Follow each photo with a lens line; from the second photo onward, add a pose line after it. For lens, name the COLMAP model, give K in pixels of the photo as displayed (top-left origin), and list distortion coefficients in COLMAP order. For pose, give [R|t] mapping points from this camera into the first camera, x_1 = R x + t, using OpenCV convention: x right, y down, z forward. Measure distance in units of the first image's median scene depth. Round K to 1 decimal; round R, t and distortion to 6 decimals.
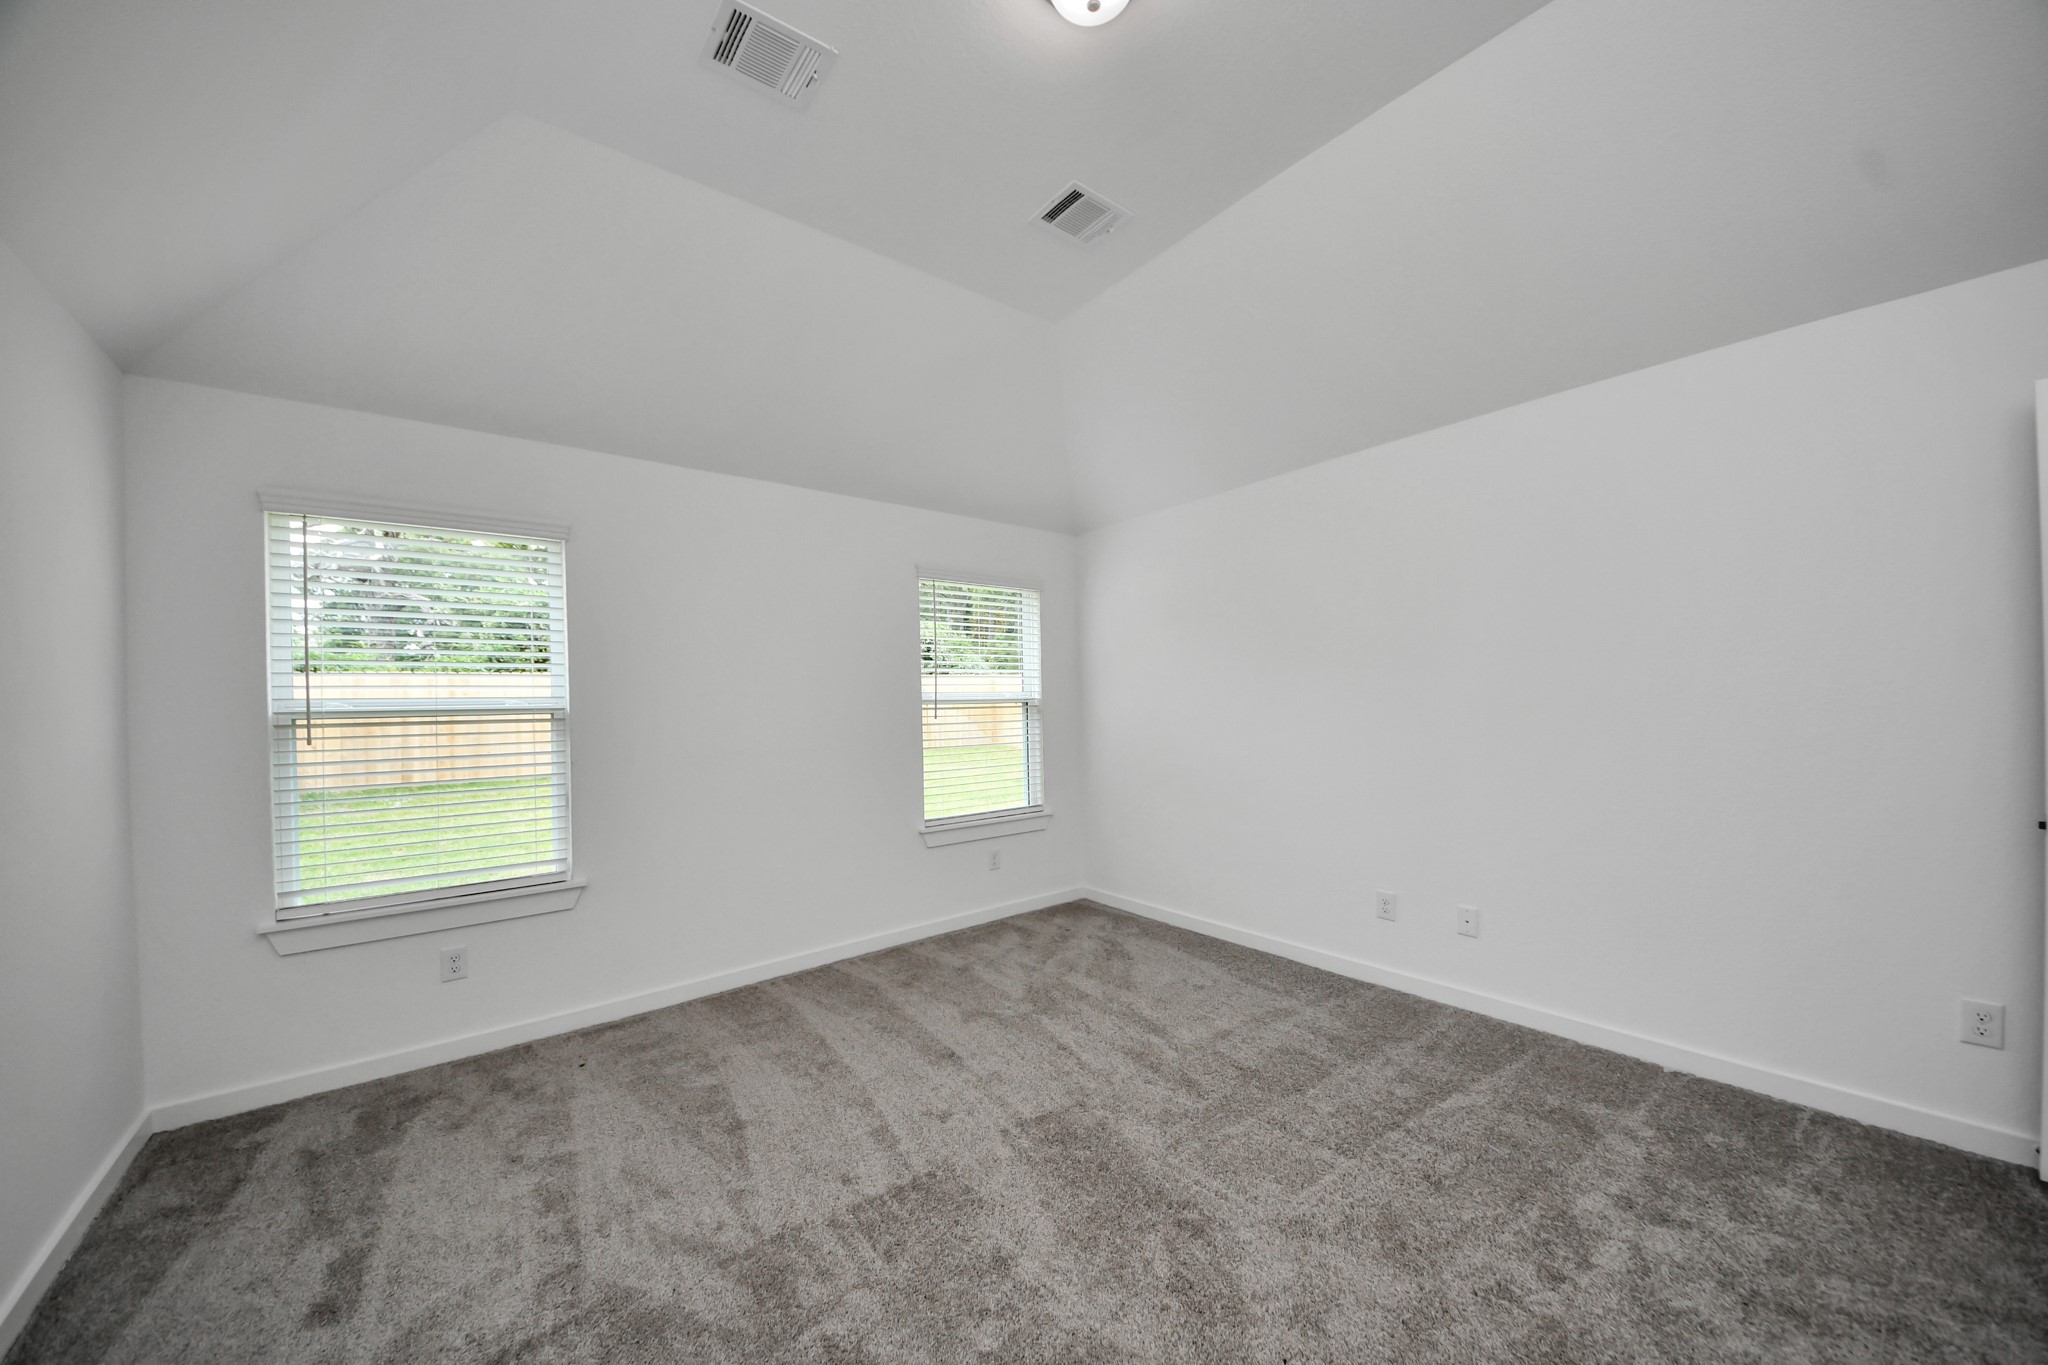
lens RADIAL K [[727.2, 0, 1018.9], [0, 727.2, 690.2], [0, 0, 1]] dist [0.009835, -0.004388]
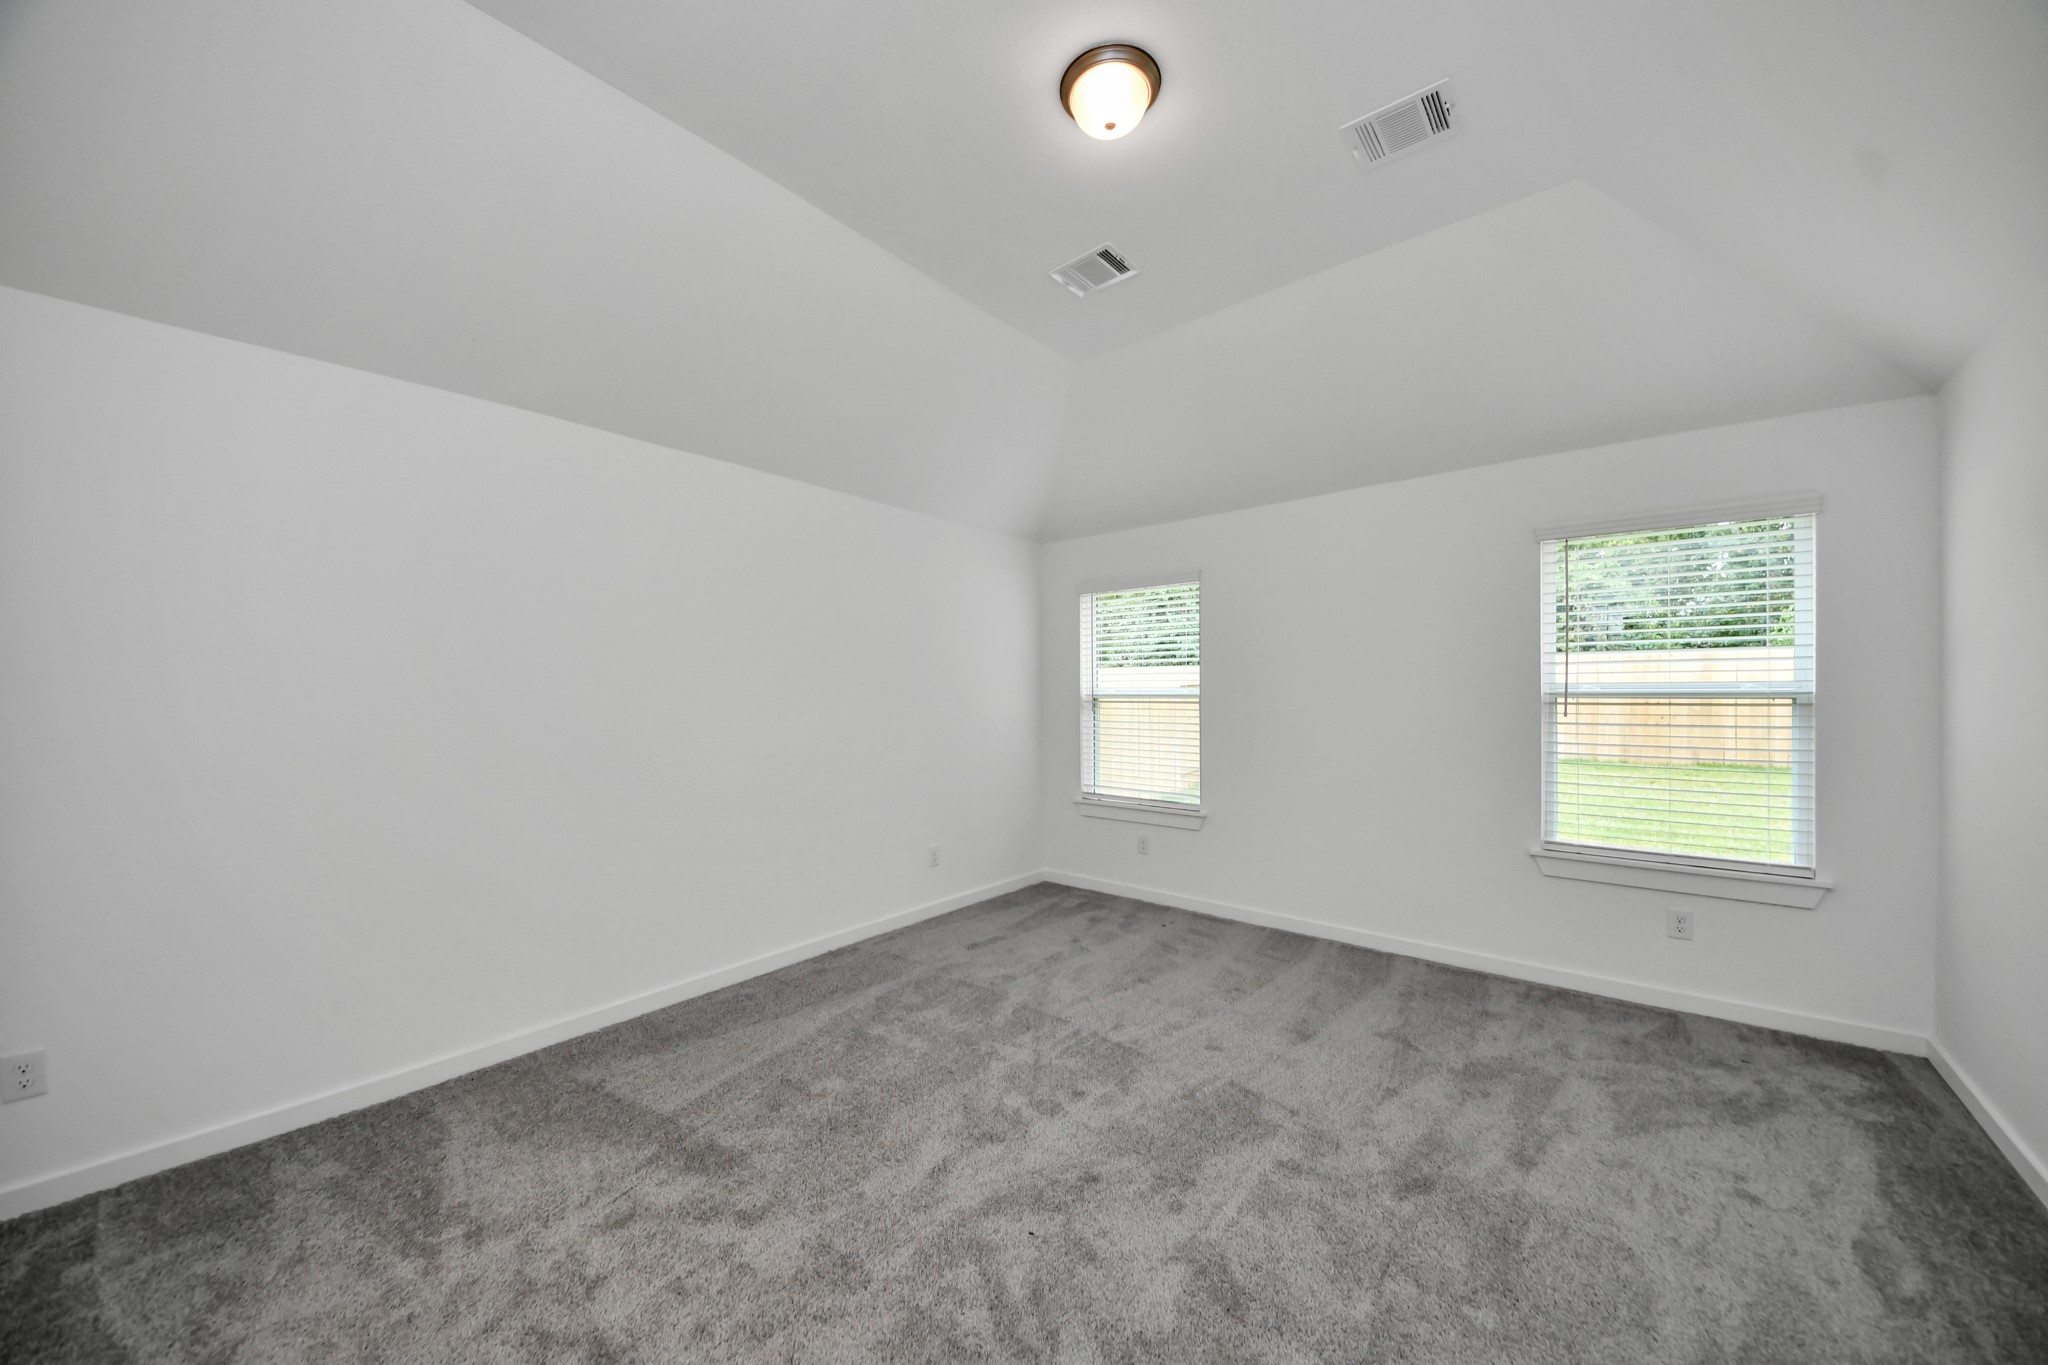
lens RADIAL K [[727.2, 0, 1016.0], [0, 727.2, 683.9], [0, 0, 1]] dist [0.009835, -0.004388]
pose [[0.192413, 0.005718, -0.981297, 0.751985], [0.013796, 0.999868, 0.008531, -0.014887], [0.981217, -0.015179, 0.192309, 0.357264]]
